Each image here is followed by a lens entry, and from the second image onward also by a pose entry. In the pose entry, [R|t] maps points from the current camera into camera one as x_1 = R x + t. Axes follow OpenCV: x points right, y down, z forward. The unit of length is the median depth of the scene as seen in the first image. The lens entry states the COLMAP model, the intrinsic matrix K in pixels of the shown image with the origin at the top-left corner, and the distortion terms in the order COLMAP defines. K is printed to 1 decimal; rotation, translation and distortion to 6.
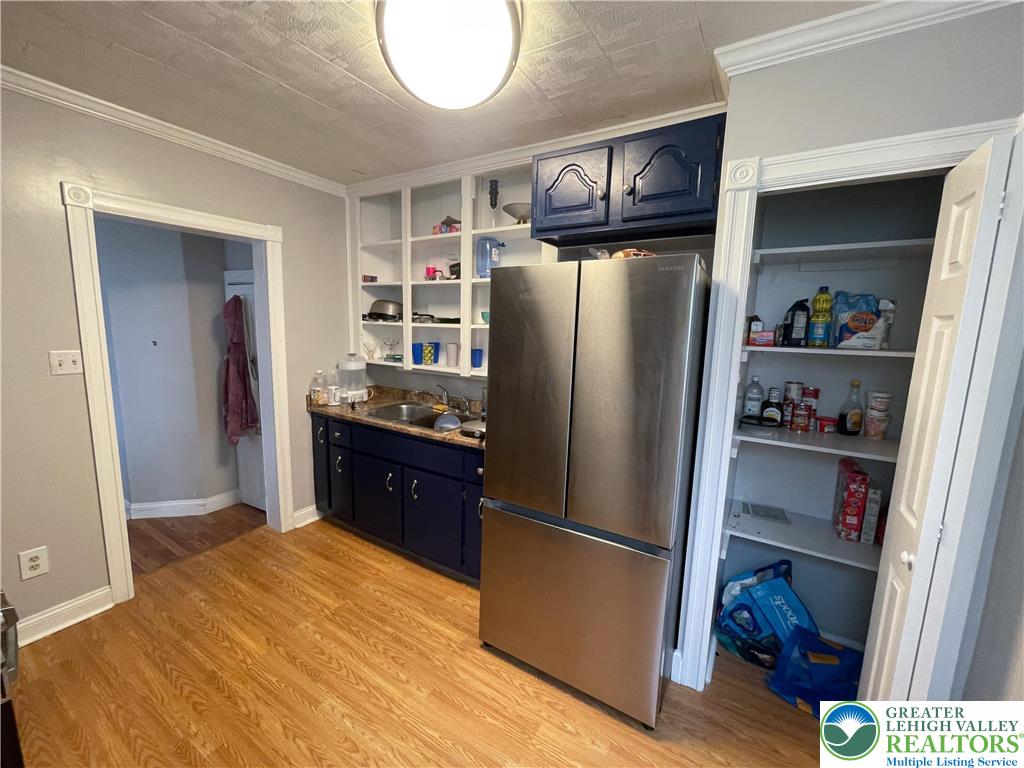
lens RADIAL K [[411.8, 0, 503.7], [0, 411.8, 382.7], [0, 0, 1]] dist [0.000036, 0.000092]
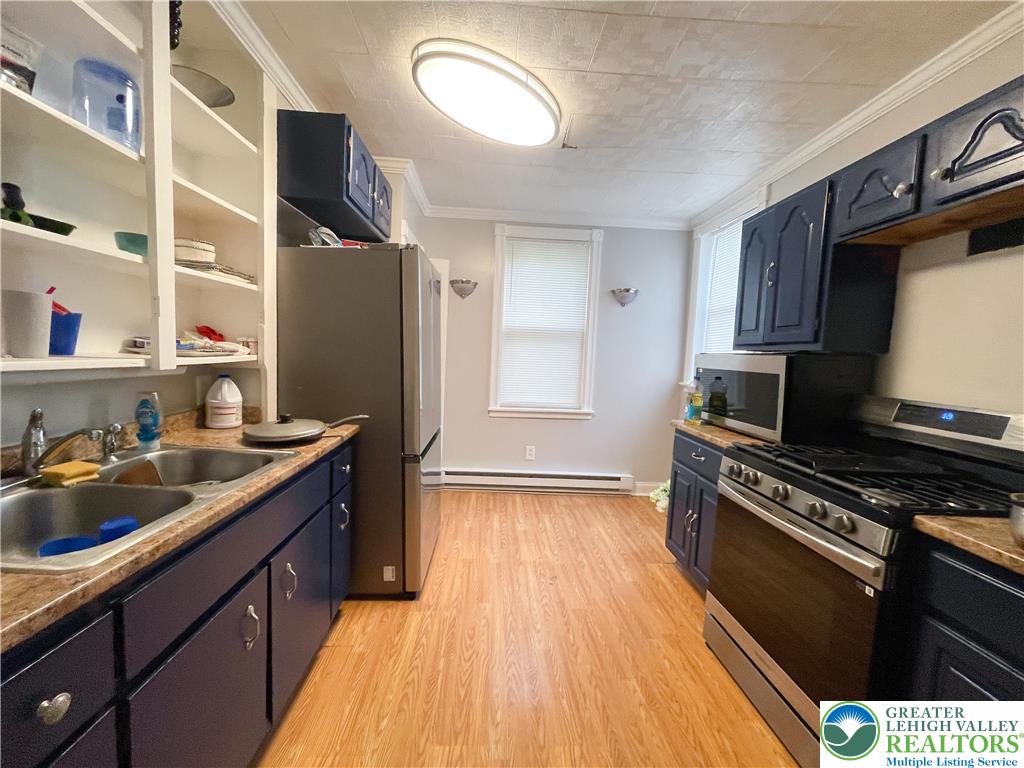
lens RADIAL K [[411.8, 0, 505.8], [0, 411.8, 382.1], [0, 0, 1]] dist [0.000036, 0.000092]
pose [[-0.560226, -0.117984, 0.819894, -1.030875], [0.063545, 0.980766, 0.184554, -0.100986], [-0.825899, 0.155492, -0.541953, 1.349838]]
